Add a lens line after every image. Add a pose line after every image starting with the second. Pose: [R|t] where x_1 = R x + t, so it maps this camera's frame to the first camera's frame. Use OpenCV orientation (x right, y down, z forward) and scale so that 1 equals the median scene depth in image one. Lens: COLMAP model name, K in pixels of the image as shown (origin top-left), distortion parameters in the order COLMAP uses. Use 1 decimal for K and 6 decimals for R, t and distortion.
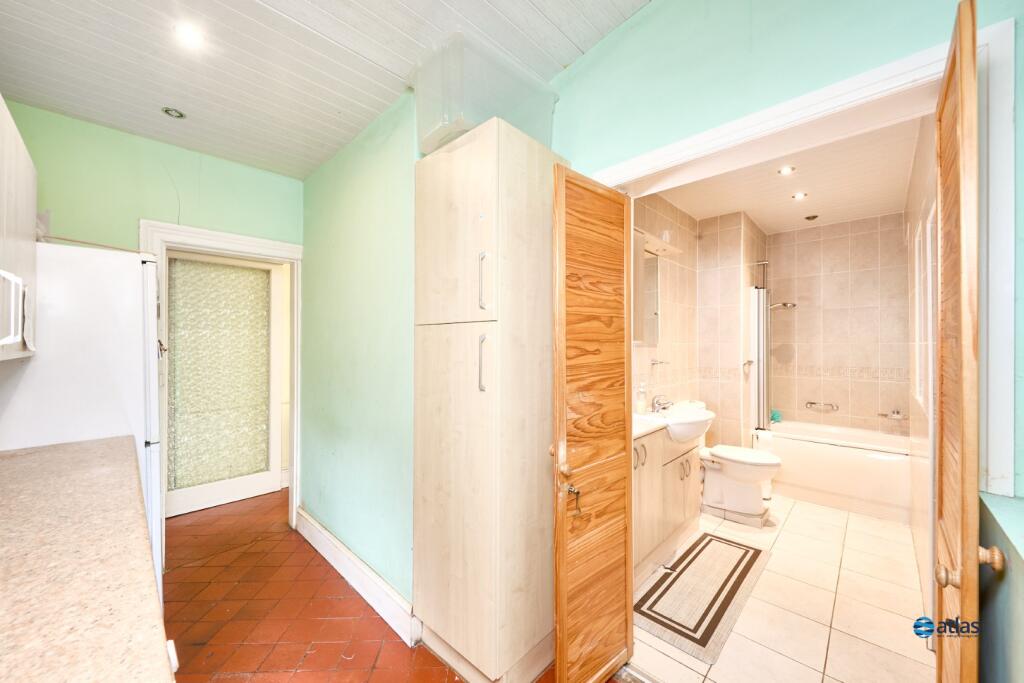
lens RADIAL K [[382.1, 0, 510.4], [0, 382.1, 340.8], [0, 0, 1]] dist [-0.000506, -0.000266]
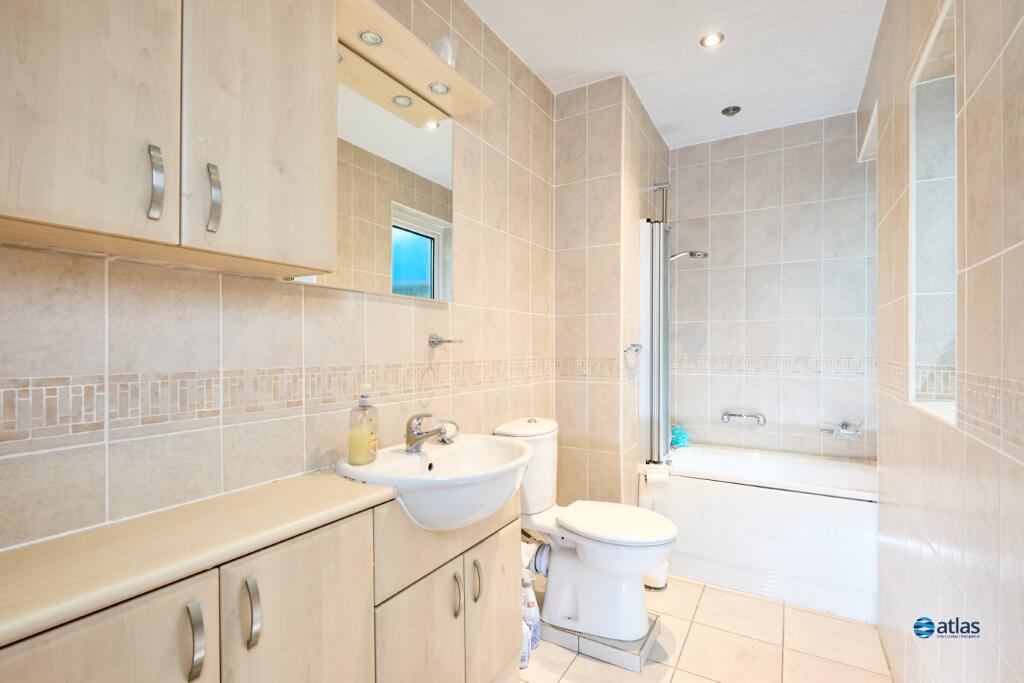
lens RADIAL K [[467.5, 0, 513.7], [0, 467.5, 344.5], [0, 0, 1]] dist [0.001858, 0.000262]
pose [[0.972782, 0.002924, 0.231705, 0.281151], [-0.004049, 0.999982, 0.004381, 0.048637], [-0.231688, -0.005200, 0.972776, 0.355371]]
